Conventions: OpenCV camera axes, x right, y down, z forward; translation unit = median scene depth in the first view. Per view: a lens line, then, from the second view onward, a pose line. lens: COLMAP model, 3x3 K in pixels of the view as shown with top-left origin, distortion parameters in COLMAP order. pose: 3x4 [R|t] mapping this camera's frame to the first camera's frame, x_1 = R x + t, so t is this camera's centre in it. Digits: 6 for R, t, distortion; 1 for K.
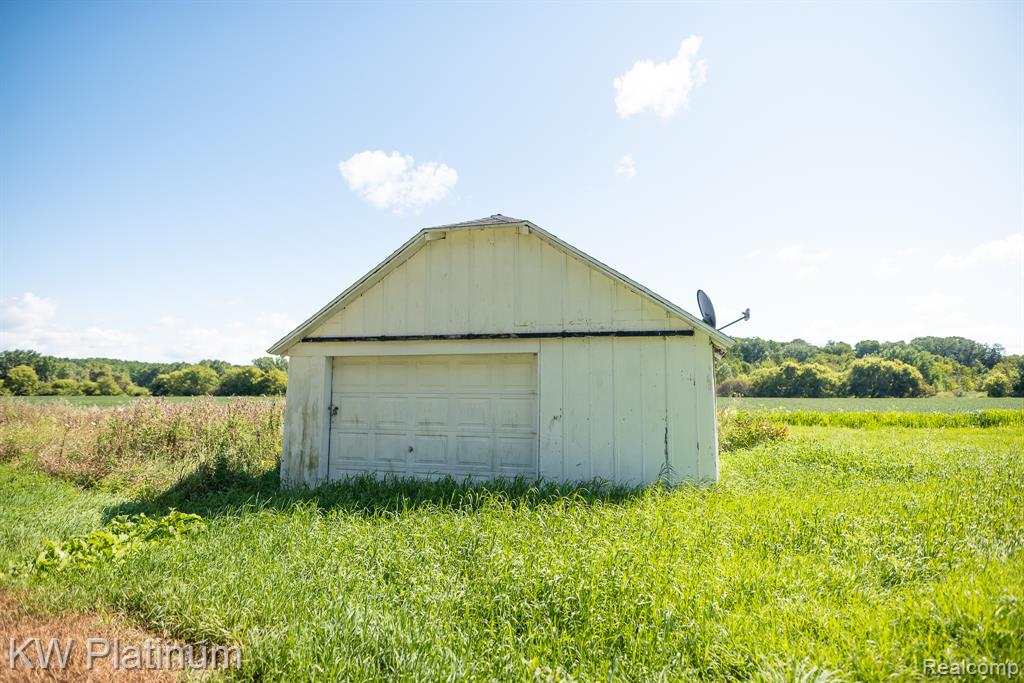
lens RADIAL K [[609.9, 0, 512.0], [0, 609.9, 341.5], [0, 0, 1]] dist [-0.023868, 0.001312]
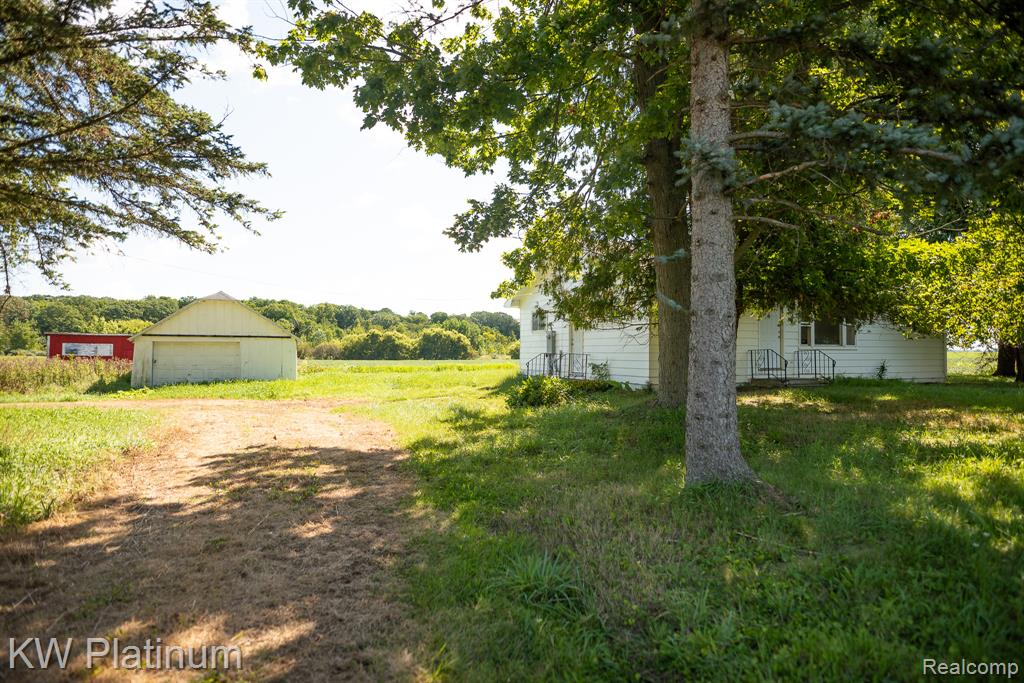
lens RADIAL K [[609.9, 0, 512.0], [0, 609.9, 341.5], [0, 0, 1]] dist [-0.023868, 0.001312]
pose [[0.802225, 0.012324, 0.596894, -0.029200], [-0.048388, 0.997840, 0.044431, -0.007954], [-0.595057, -0.064526, 0.801089, -0.097477]]
